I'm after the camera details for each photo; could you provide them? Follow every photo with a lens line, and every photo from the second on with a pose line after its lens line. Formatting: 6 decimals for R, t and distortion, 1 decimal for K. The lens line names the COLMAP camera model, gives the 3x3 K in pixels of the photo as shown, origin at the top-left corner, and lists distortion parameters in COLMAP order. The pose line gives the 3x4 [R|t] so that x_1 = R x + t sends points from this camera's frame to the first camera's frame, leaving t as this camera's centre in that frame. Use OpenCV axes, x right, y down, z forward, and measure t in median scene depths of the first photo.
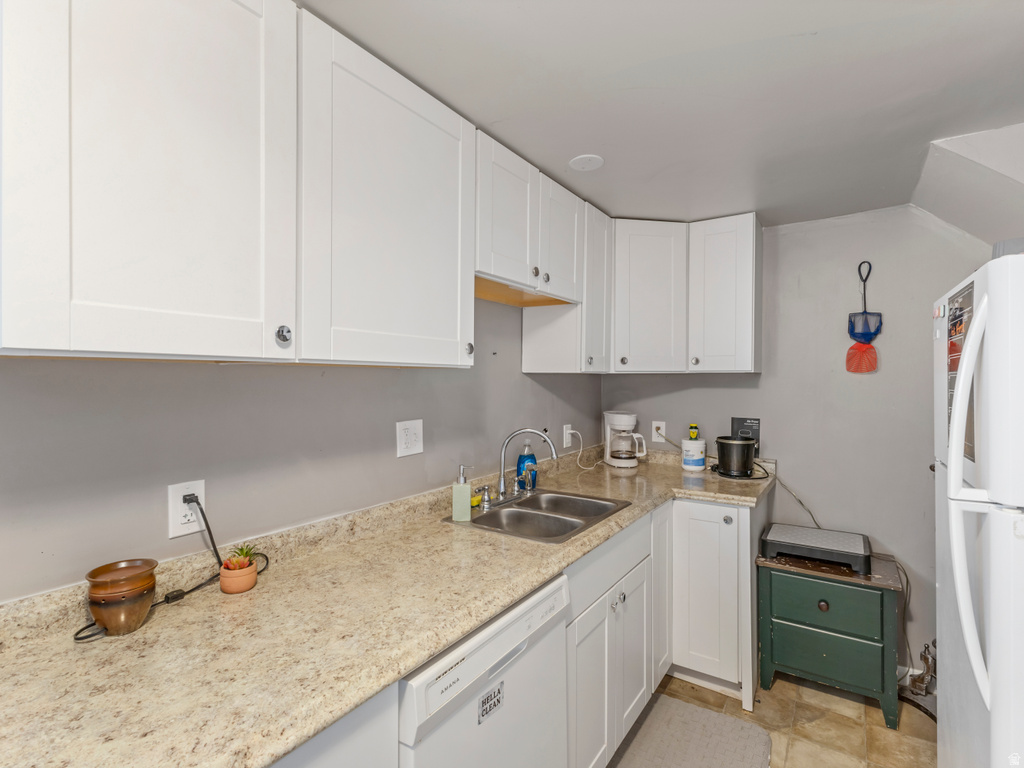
lens RADIAL K [[504.2, 0, 514.8], [0, 504.2, 381.6], [0, 0, 1]] dist [0.007043, 0.001051]
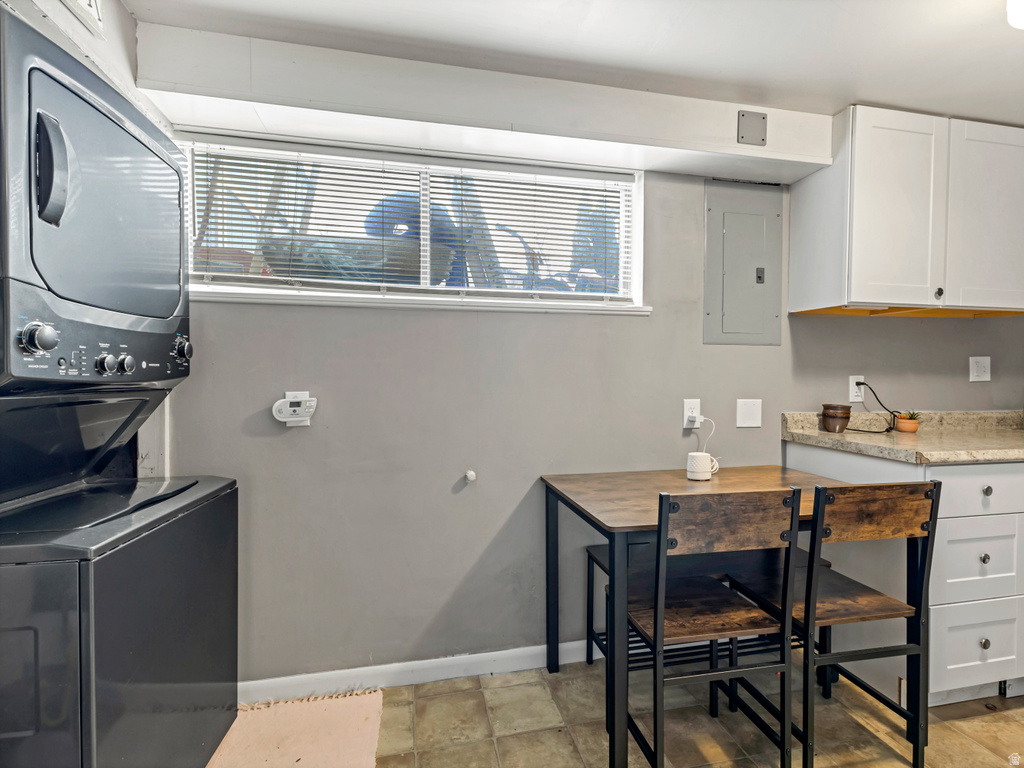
lens RADIAL K [[504.2, 0, 516.2], [0, 504.2, 383.0], [0, 0, 1]] dist [0.007043, 0.001051]
pose [[0.719672, 0.013468, -0.694183, -0.123729], [-0.006461, 0.999898, 0.012701, 0.111014], [0.694284, -0.004656, 0.719686, -0.709217]]
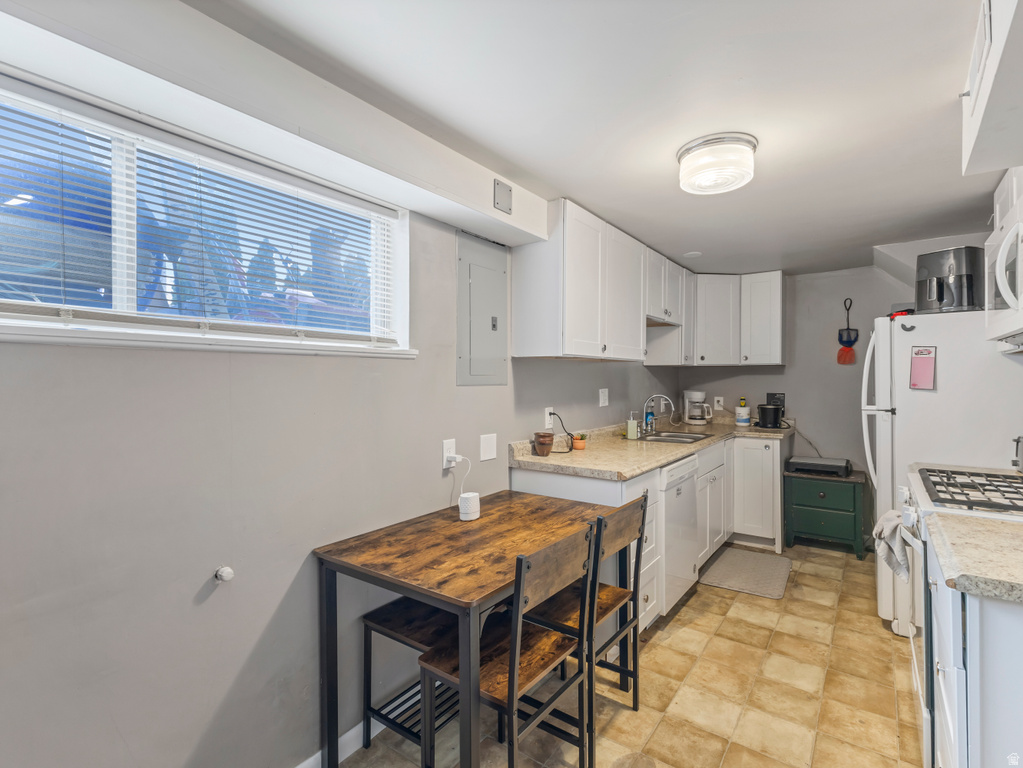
lens RADIAL K [[503.7, 0, 513.7], [0, 503.7, 381.8], [0, 0, 1]] dist [0.007043, 0.001051]
pose [[0.999314, -0.003809, -0.036840, -0.384405], [0.003811, 0.999993, -0.000006, 0.038661], [0.036840, -0.000135, 0.999321, -0.771317]]
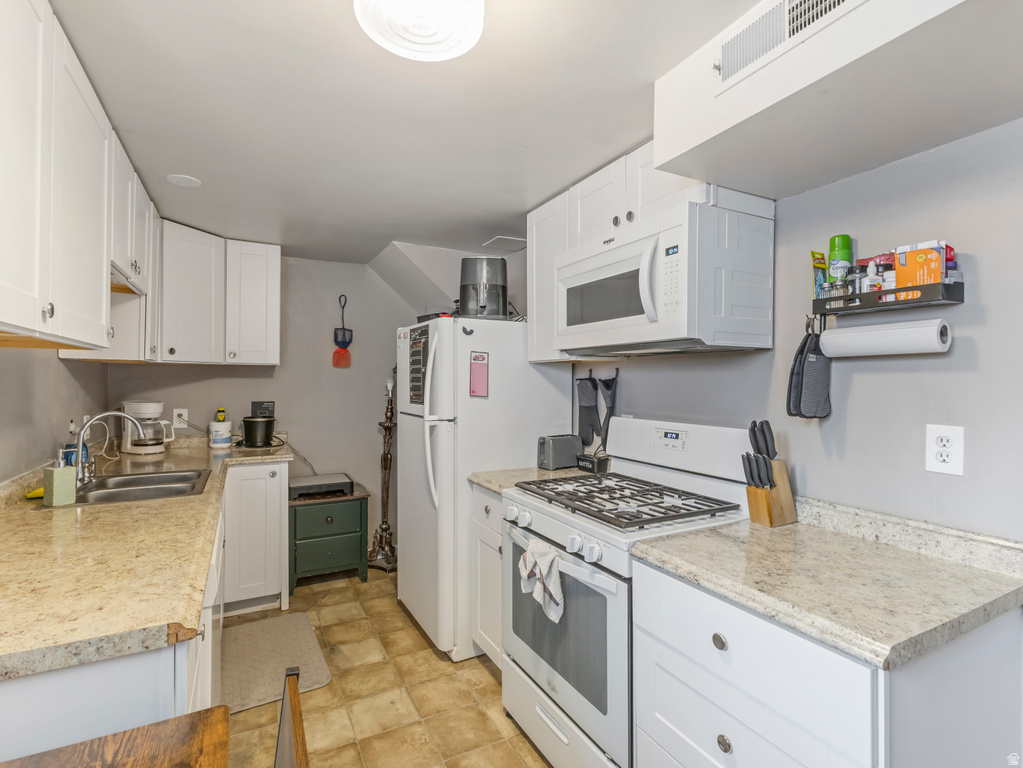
lens RADIAL K [[503.7, 0, 515.3], [0, 503.7, 381.8], [0, 0, 1]] dist [0.007043, 0.001051]
pose [[0.470415, 0.000966, 0.882445, -0.436232], [-0.000033, 0.999999, -0.001077, 0.028855], [-0.882445, 0.000478, 0.470415, -0.188962]]
